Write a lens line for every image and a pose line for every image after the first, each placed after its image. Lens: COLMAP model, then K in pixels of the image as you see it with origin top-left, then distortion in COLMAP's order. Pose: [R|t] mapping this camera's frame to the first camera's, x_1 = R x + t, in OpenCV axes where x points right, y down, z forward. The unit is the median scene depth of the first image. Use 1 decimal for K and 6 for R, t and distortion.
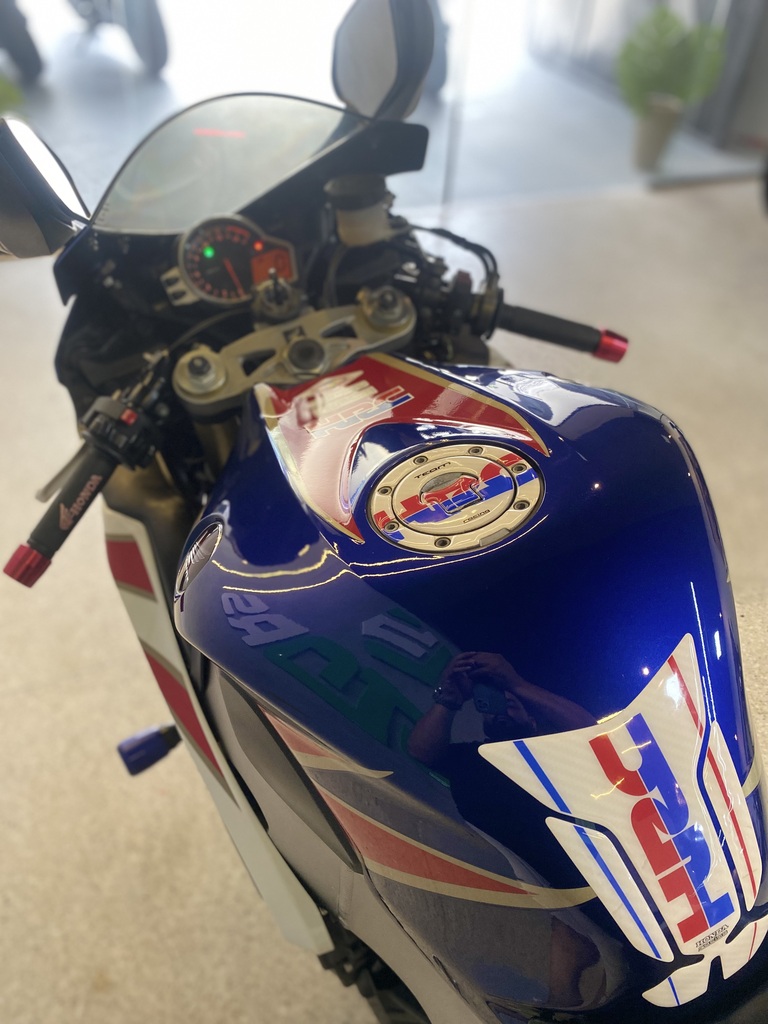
lens RADIAL K [[787.2, 0, 384.0], [0, 787.2, 512.0], [0, 0, 1]] dist [0.084115, -0.135176]
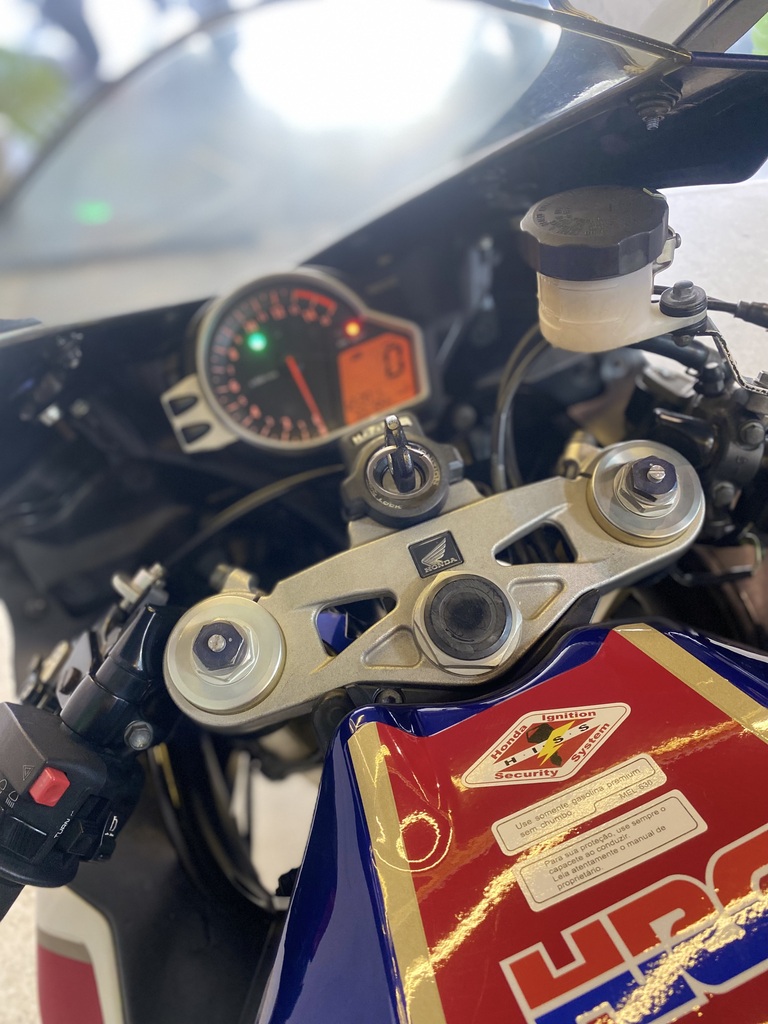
lens RADIAL K [[787.2, 0, 384.0], [0, 787.2, 512.0], [0, 0, 1]] dist [0.084115, -0.135176]
pose [[0.996524, 0.020033, -0.080864, -0.097697], [-0.018834, 0.999701, 0.015568, -0.232304], [0.081152, -0.013991, 0.996604, 0.508446]]
